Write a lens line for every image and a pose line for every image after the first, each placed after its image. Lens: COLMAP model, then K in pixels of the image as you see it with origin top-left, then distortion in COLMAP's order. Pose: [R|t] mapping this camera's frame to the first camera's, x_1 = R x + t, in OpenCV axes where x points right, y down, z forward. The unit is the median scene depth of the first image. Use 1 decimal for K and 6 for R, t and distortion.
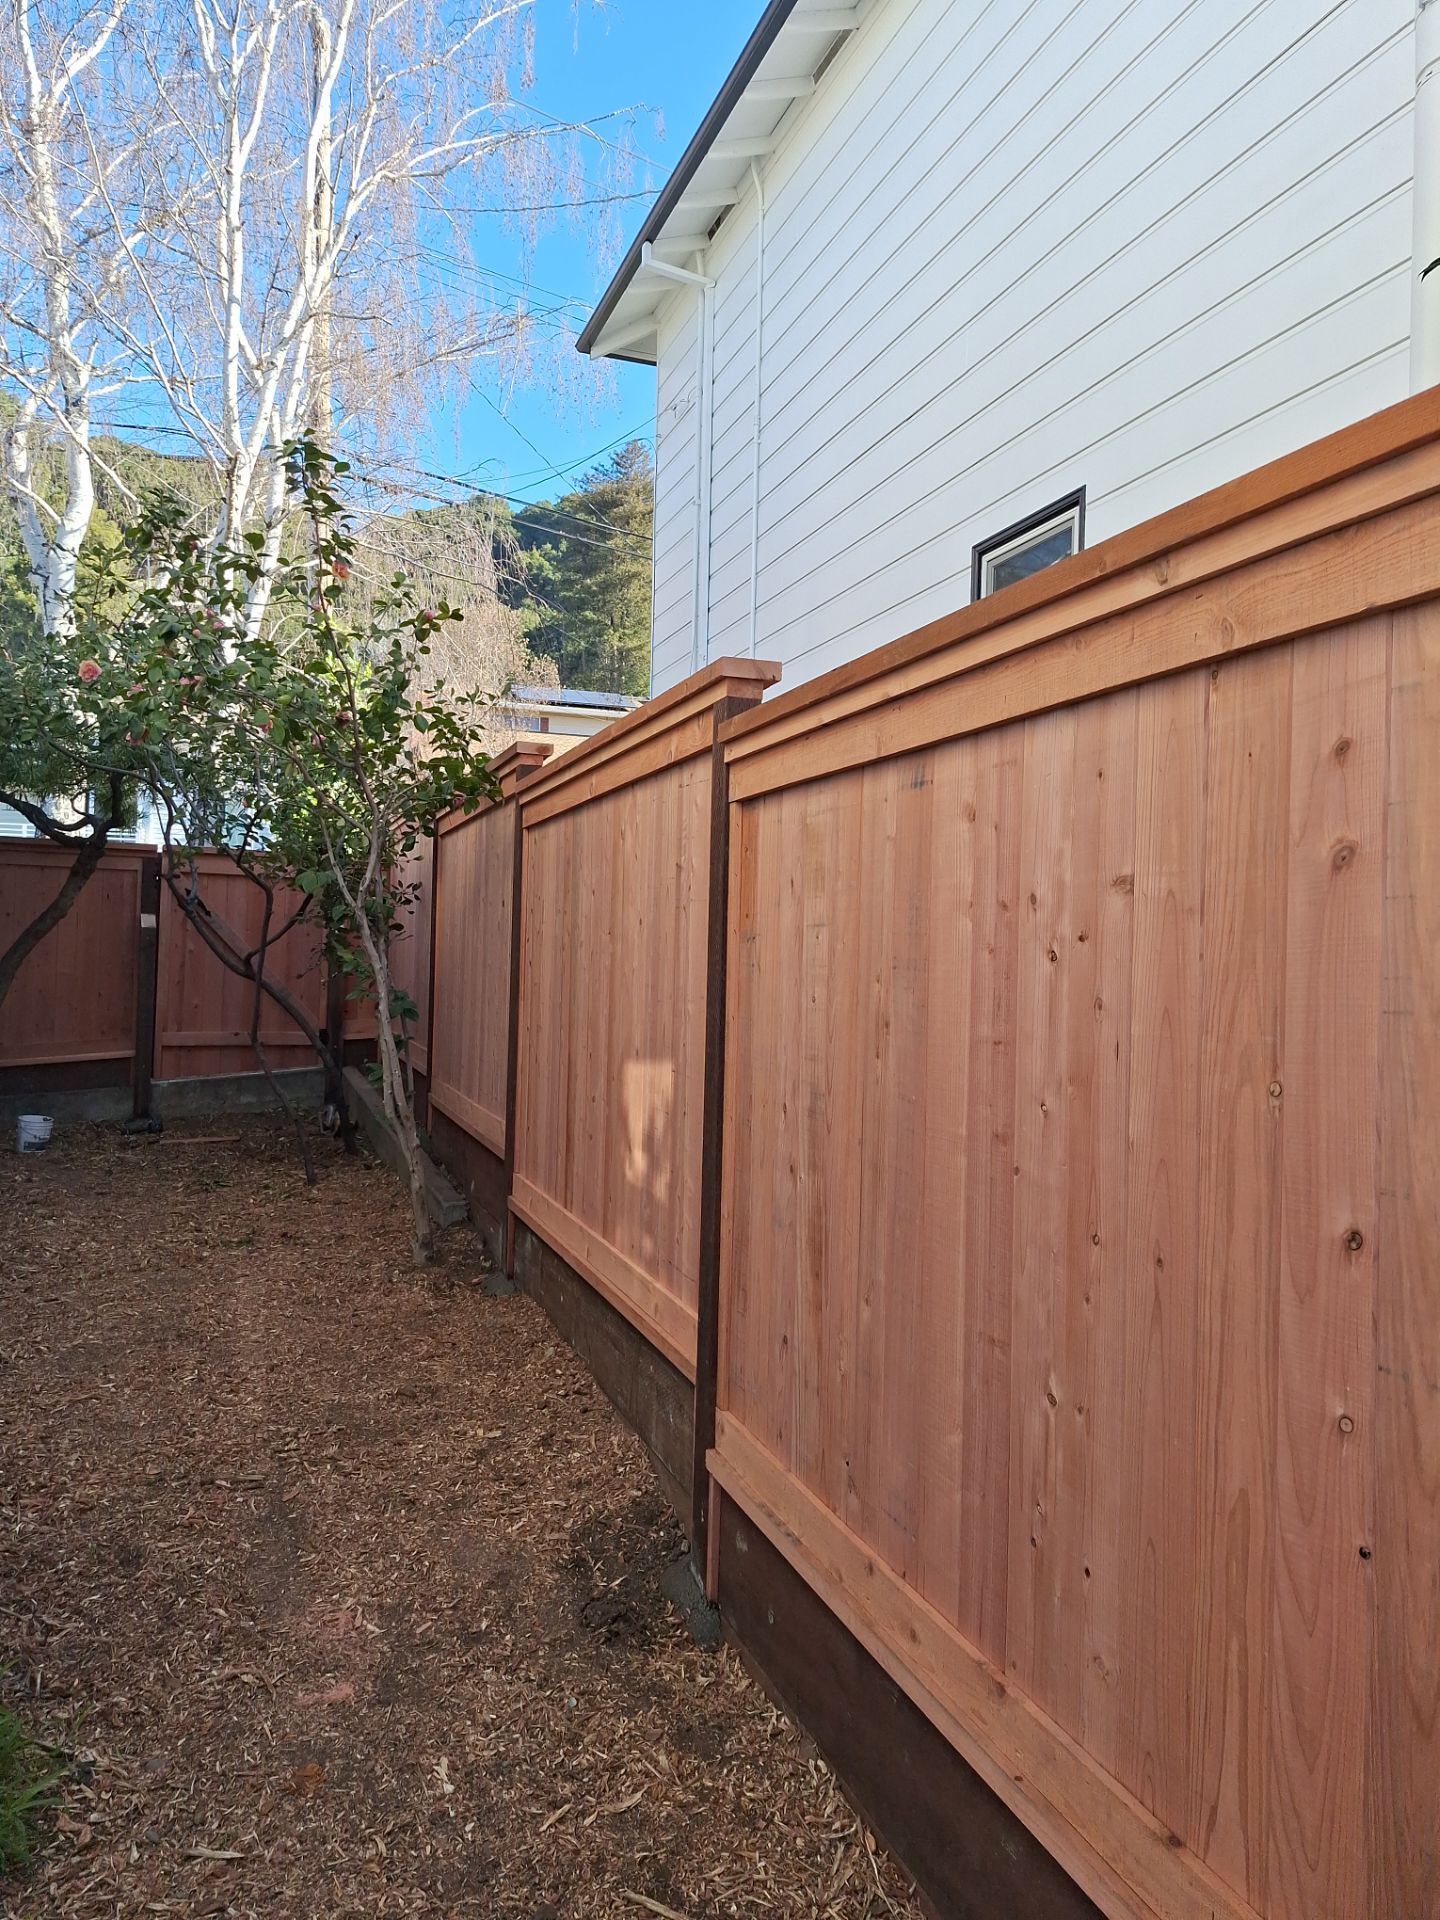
lens RADIAL K [[1320.9, 0, 720.0], [0, 1320.9, 960.0], [0, 0, 1]] dist [0.091428, -0.117030]
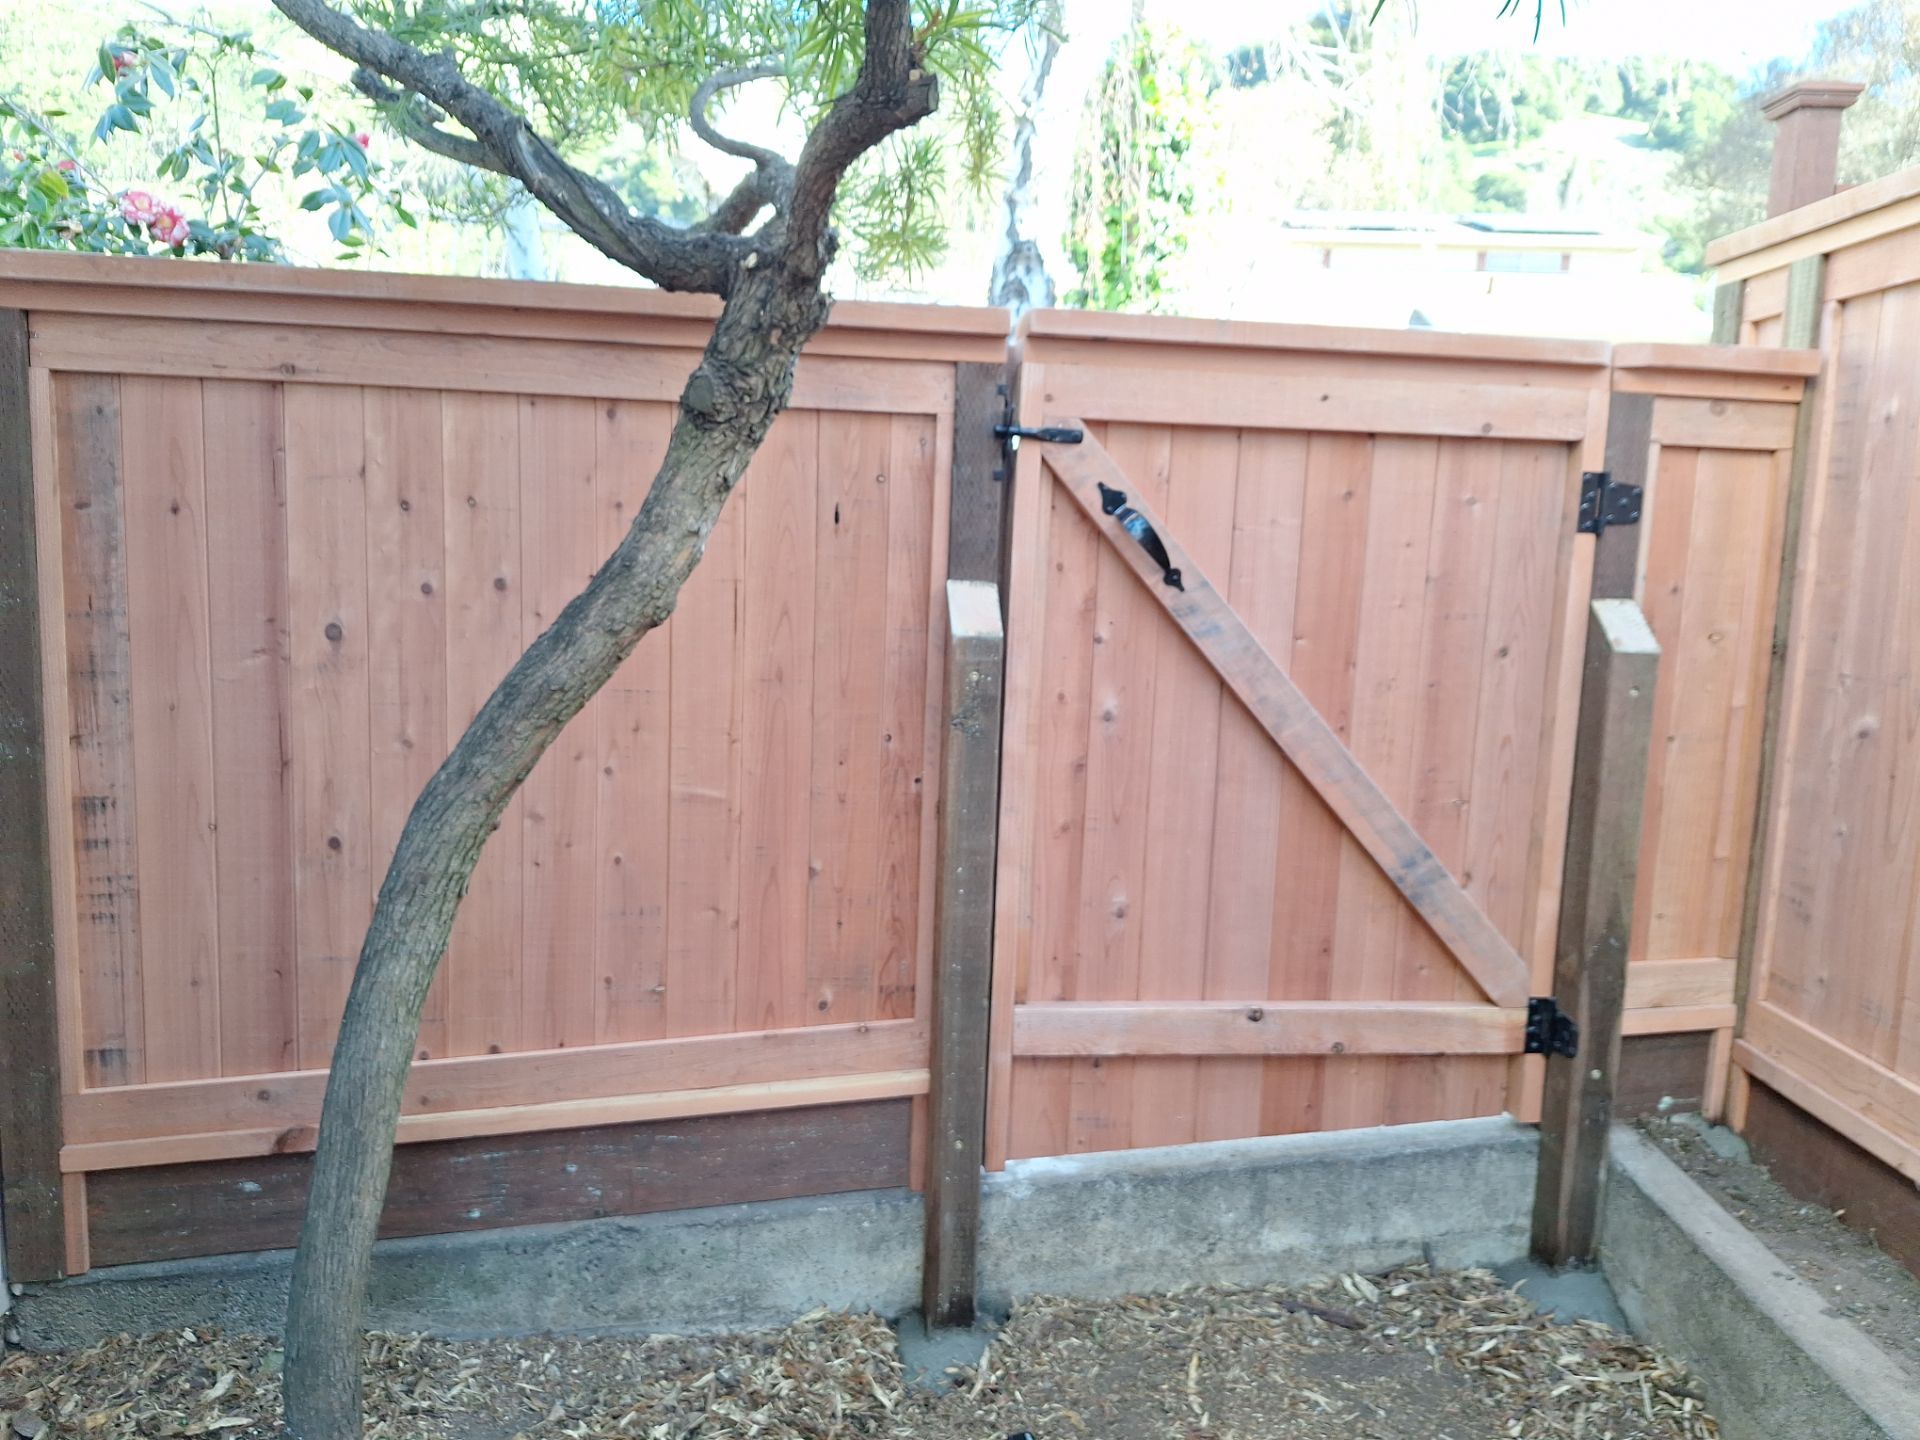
lens RADIAL K [[1320.9, 0, 980.4], [0, 1320.9, 713.5], [0, 0, 1]] dist [0.091428, -0.117030]
pose [[0.953764, 0.040531, -0.297811, -0.343823], [-0.004072, 0.992517, 0.122038, -0.040497], [0.300529, -0.115183, 0.946792, 0.743812]]
